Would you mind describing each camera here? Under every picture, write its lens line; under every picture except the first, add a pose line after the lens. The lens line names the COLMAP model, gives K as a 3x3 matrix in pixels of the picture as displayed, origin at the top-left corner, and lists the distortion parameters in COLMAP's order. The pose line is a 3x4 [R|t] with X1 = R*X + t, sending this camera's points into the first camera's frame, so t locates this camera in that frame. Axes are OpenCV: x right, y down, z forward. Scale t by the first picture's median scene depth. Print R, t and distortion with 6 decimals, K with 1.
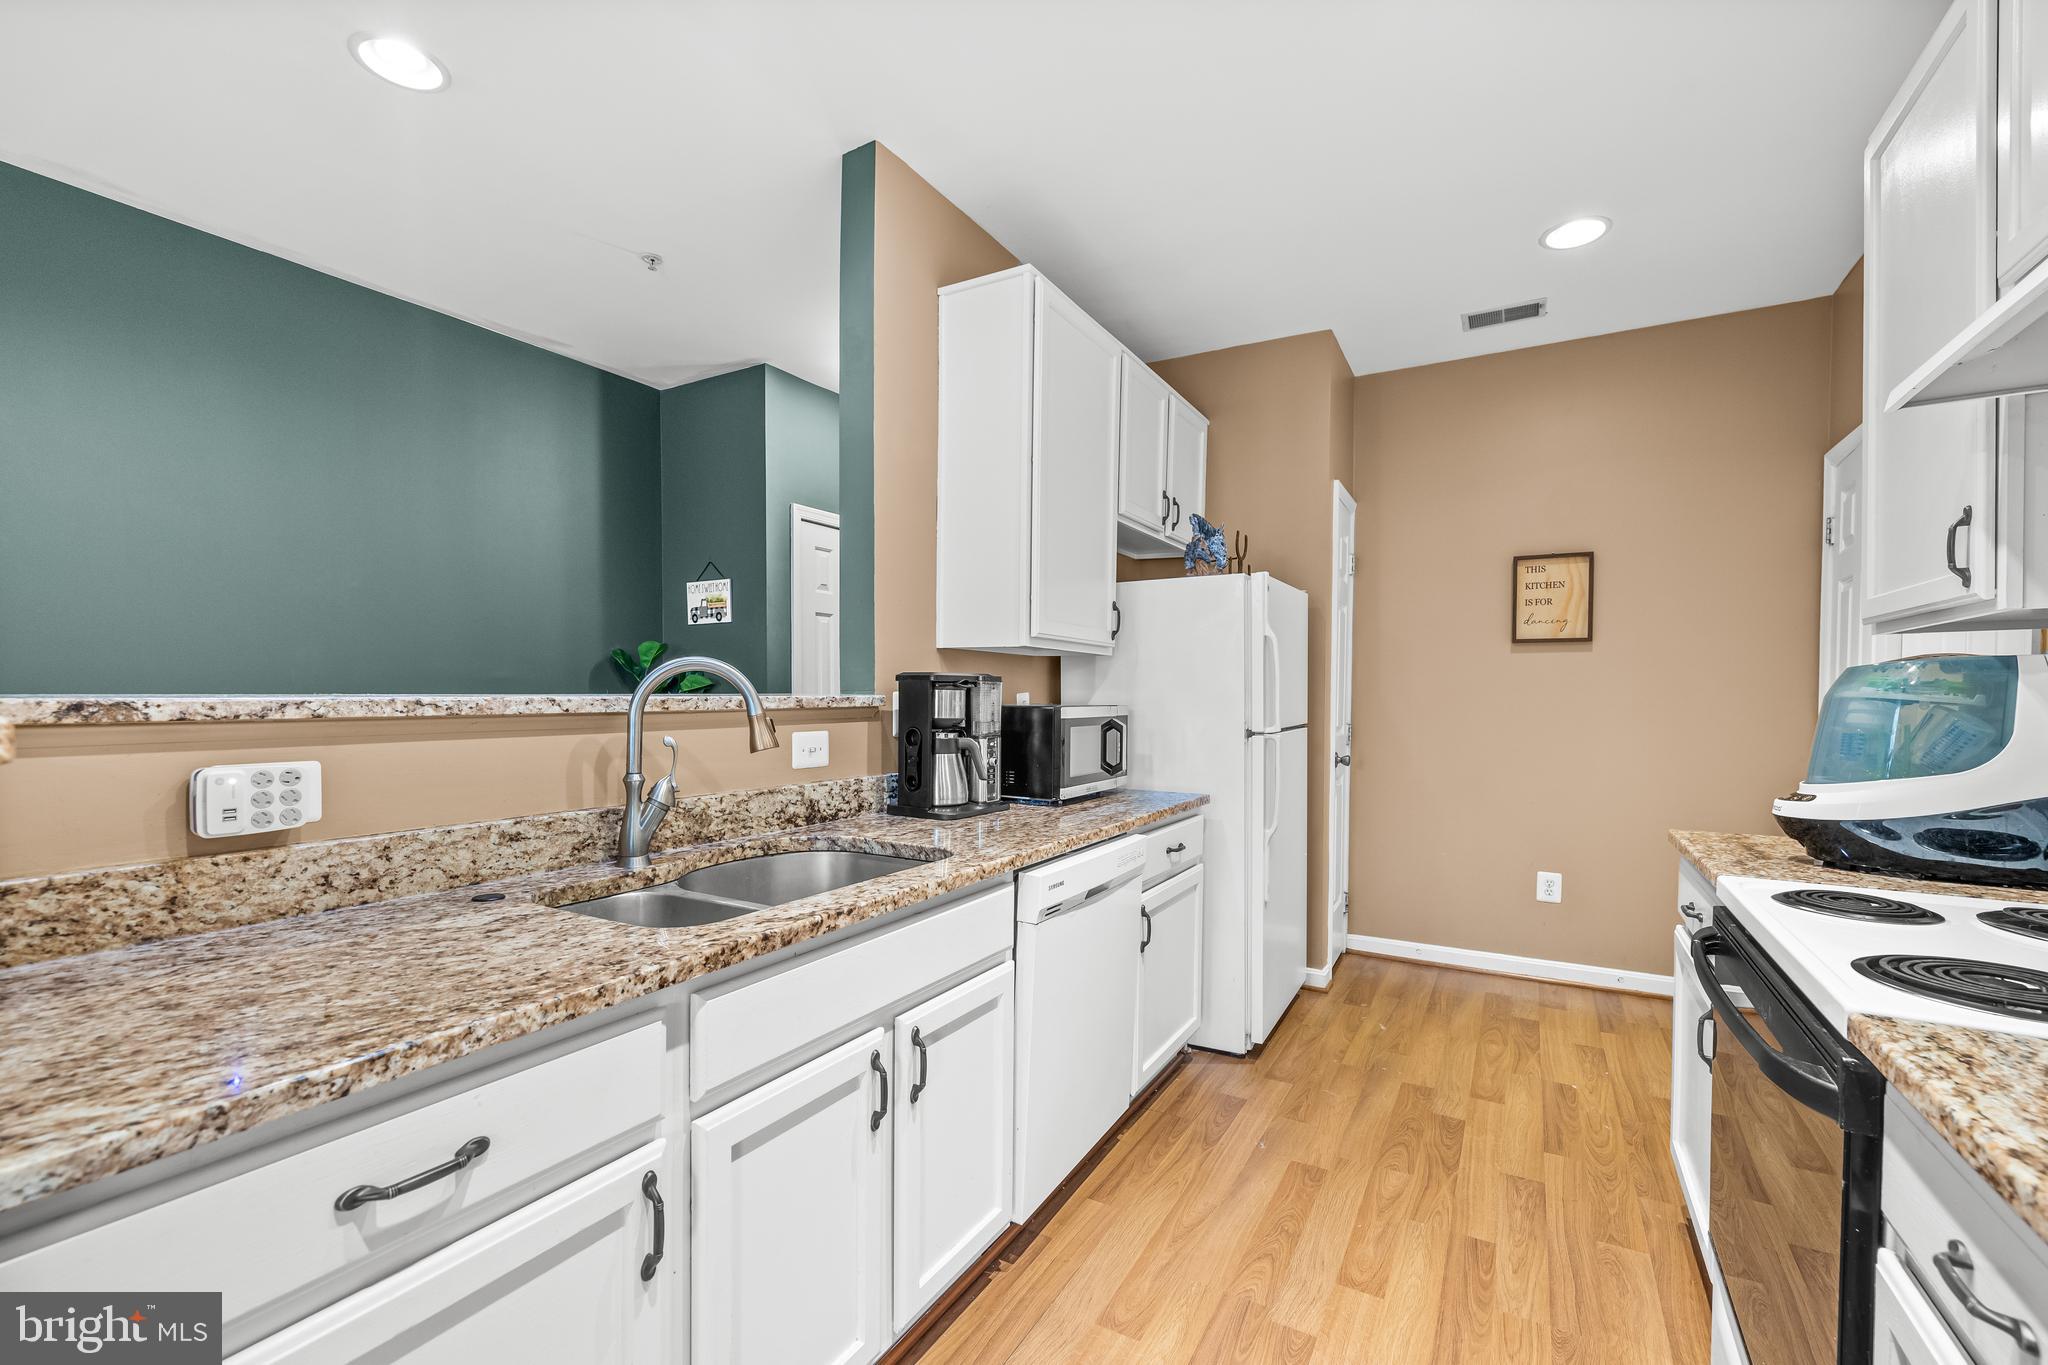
lens RADIAL K [[881.2, 0, 1012.2], [0, 881.2, 713.4], [0, 0, 1]] dist [0.000871, 0.000178]
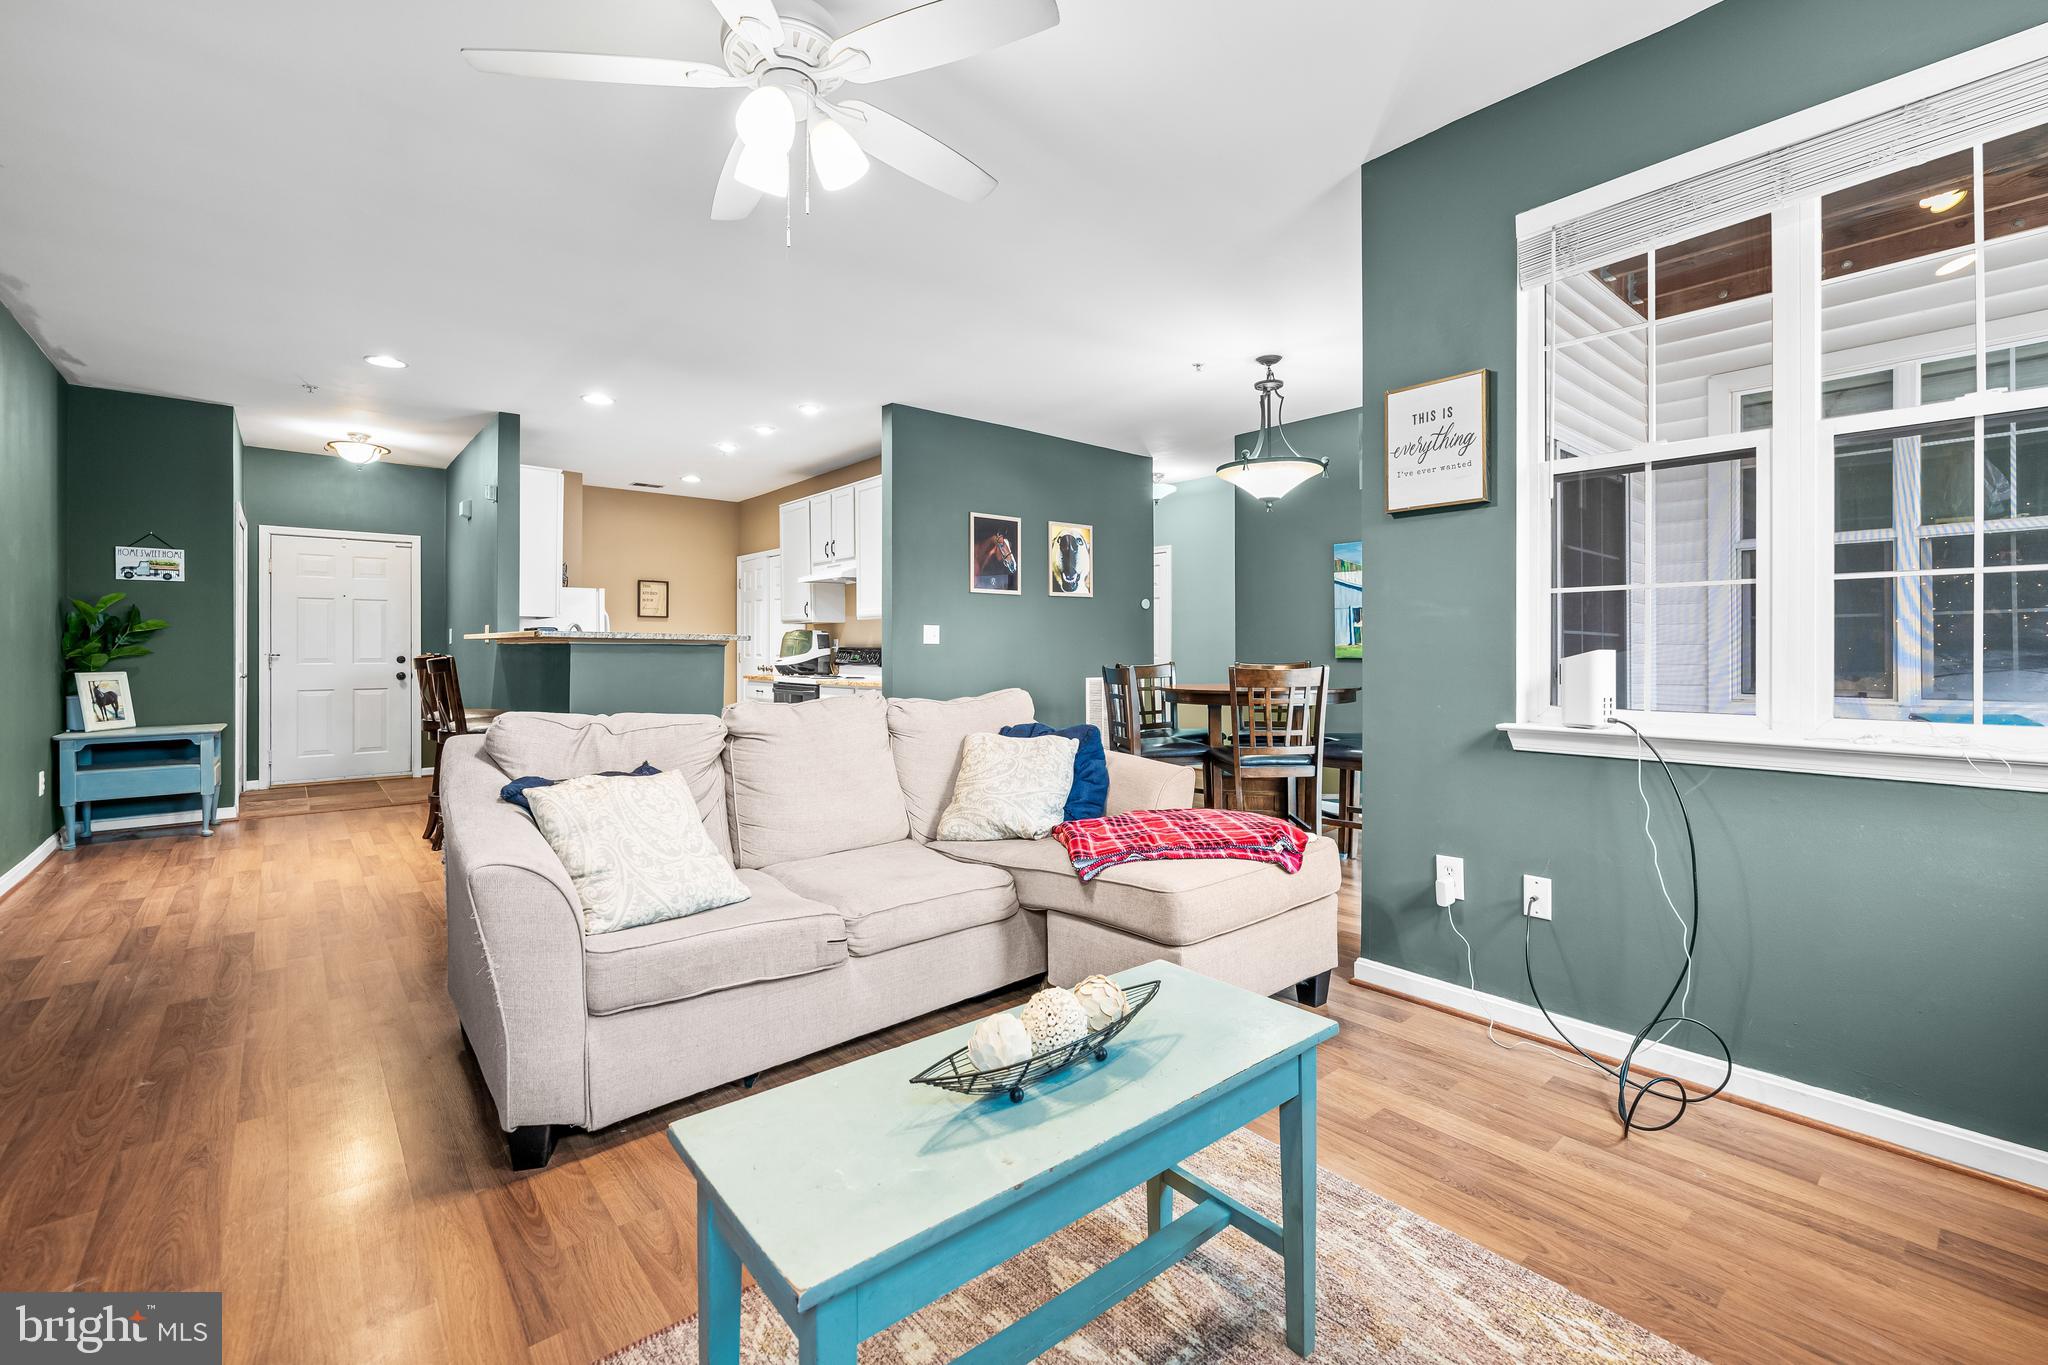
lens RADIAL K [[869.0, 0, 1034.7], [0, 869.0, 645.9], [0, 0, 1]] dist [-0.000124, -0.000168]
pose [[0.328921, 0.000615, 0.944357, -1.970073], [0.020474, 0.999760, -0.007782, 0.055908], [-0.944136, 0.021895, 0.328829, -1.156492]]
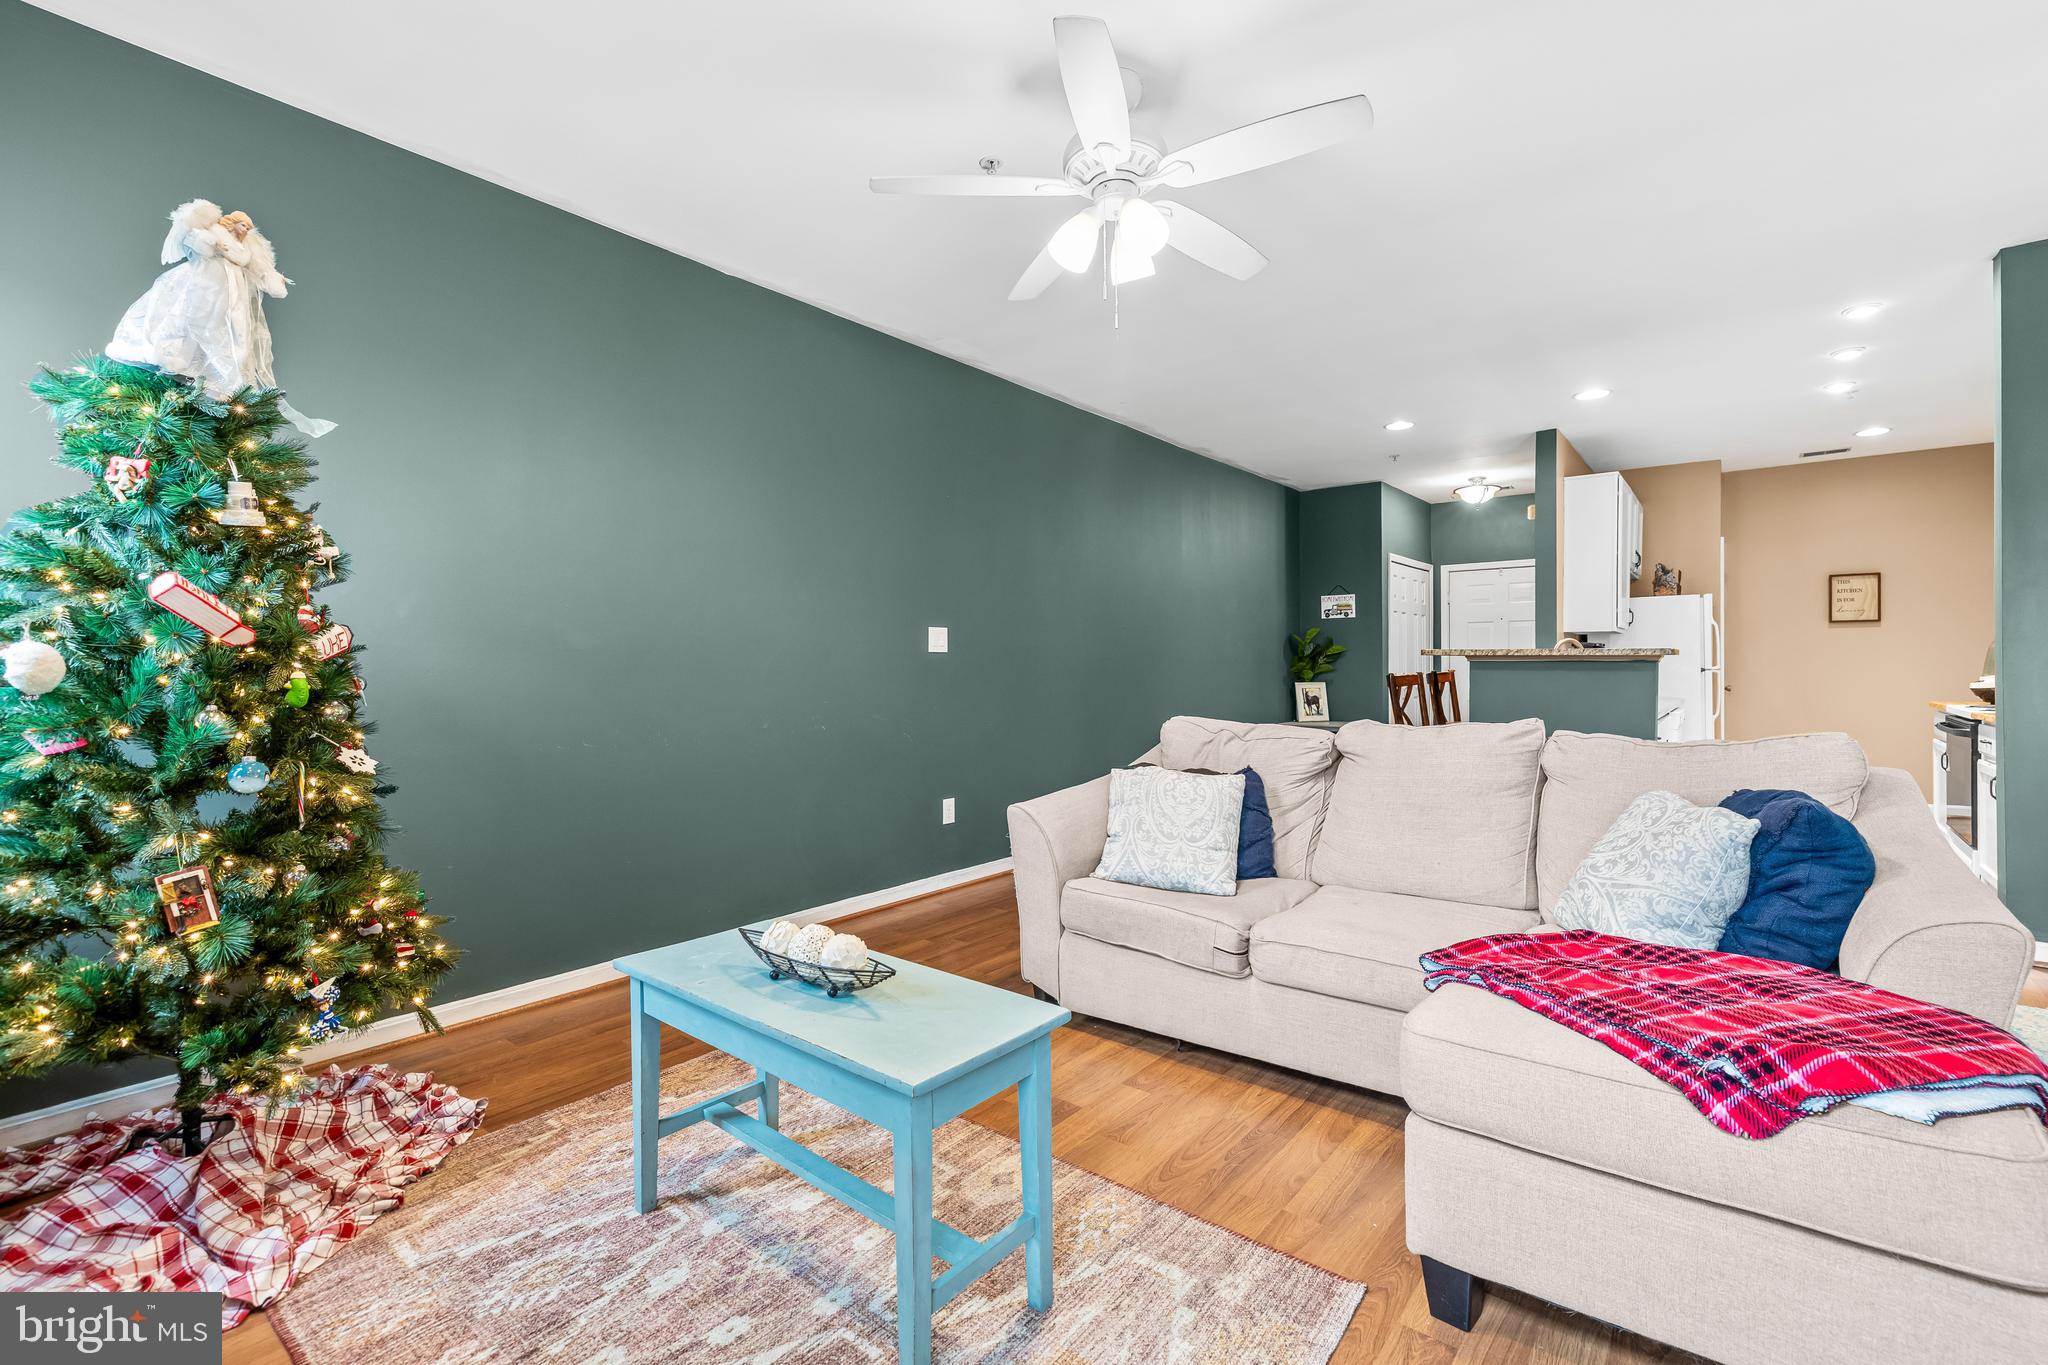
lens RADIAL K [[897.1, 0, 1033.5], [0, 897.1, 674.3], [0, 0, 1]] dist [0.001551, 0.000560]
pose [[0.989085, -0.006782, -0.147191, -1.220067], [0.004870, 0.999899, -0.013347, 0.066343], [0.147266, 0.012484, 0.989018, -1.666223]]
